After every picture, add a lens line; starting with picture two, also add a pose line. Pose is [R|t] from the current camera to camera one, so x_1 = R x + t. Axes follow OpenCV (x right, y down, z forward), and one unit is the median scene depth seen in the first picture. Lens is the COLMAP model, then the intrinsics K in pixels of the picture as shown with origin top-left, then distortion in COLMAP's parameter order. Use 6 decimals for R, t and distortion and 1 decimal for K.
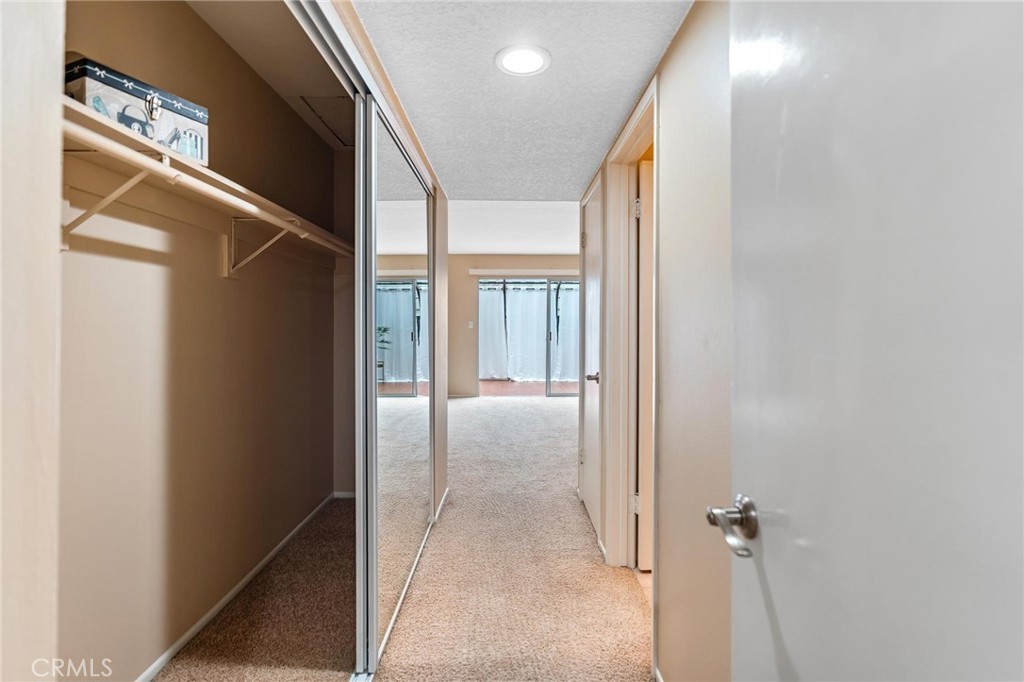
lens RADIAL K [[467.9, 0, 511.0], [0, 467.9, 323.5], [0, 0, 1]] dist [-0.020950, 0.010798]
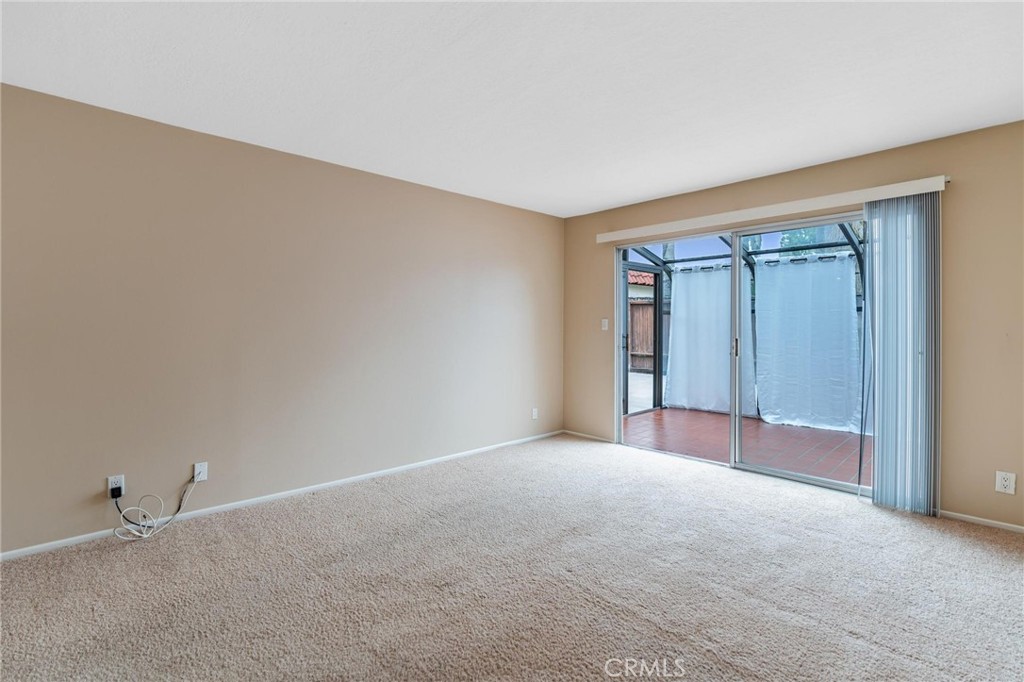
lens RADIAL K [[467.9, 0, 511.0], [0, 467.9, 323.5], [0, 0, 1]] dist [-0.020950, 0.010798]
pose [[0.674659, -0.002438, -0.738125, 0.219479], [0.003077, 0.999995, -0.000491, 0.000881], [0.738123, -0.001940, 0.674664, 0.373728]]
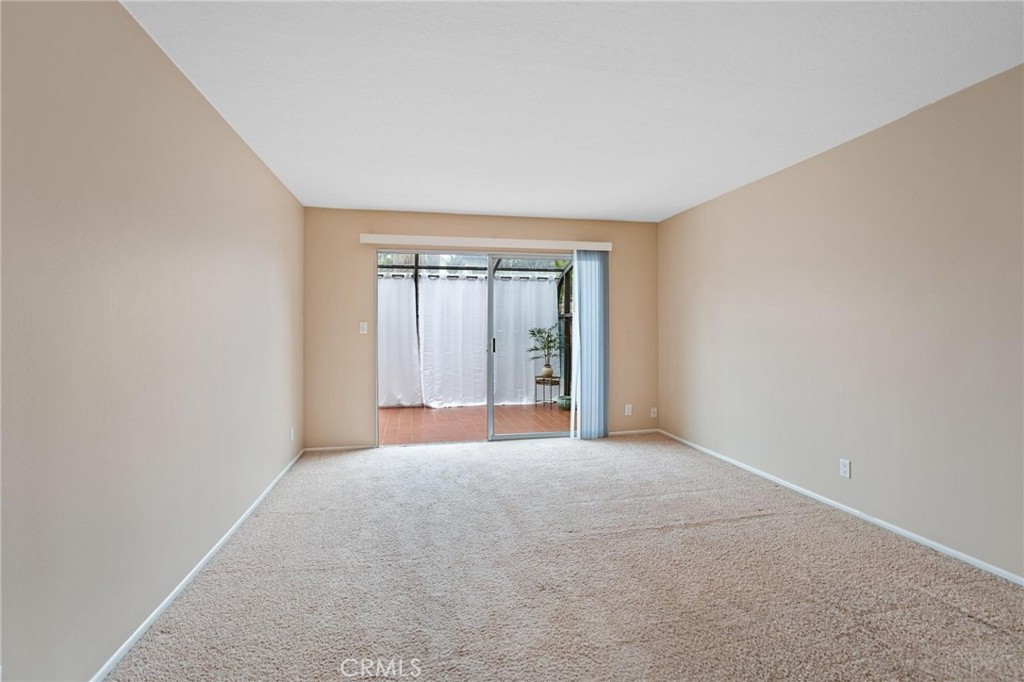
lens RADIAL K [[467.9, 0, 511.0], [0, 467.9, 323.5], [0, 0, 1]] dist [-0.020950, 0.010798]
pose [[0.979323, -0.001422, 0.202296, -0.016647], [0.002427, 0.999986, -0.004720, 0.000519], [-0.202286, 0.005114, 0.979313, 0.287005]]
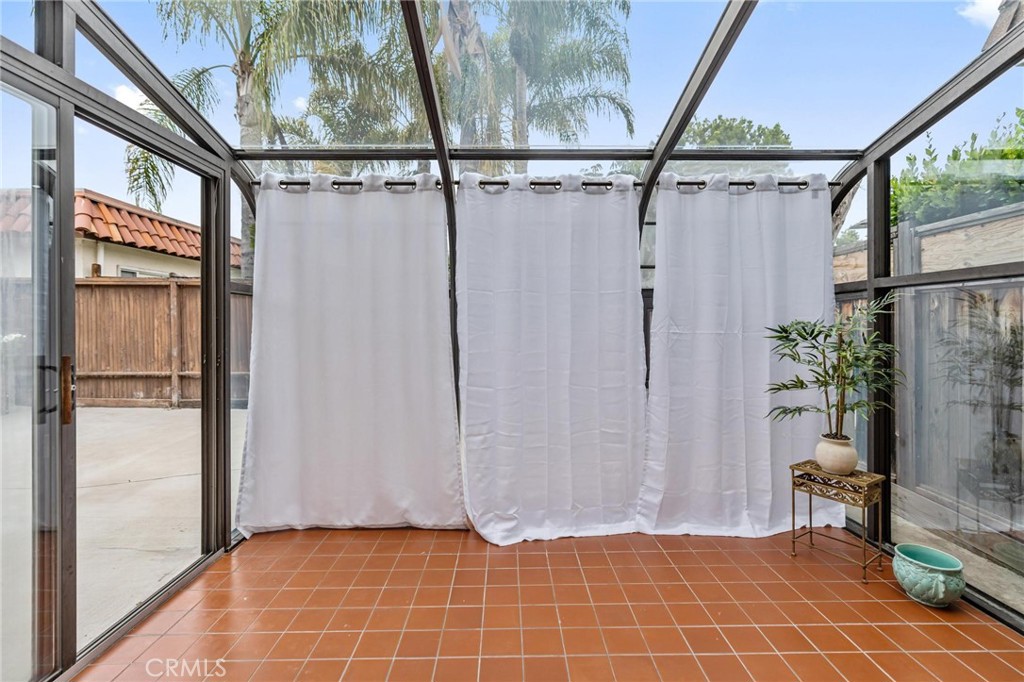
lens RADIAL K [[467.9, 0, 511.0], [0, 467.9, 323.5], [0, 0, 1]] dist [-0.020950, 0.010798]
pose [[0.999986, -0.005184, 0.001299, 0.020820], [0.005174, 0.999959, 0.007466, 0.002837], [-0.001338, -0.007459, 0.999971, 0.739394]]
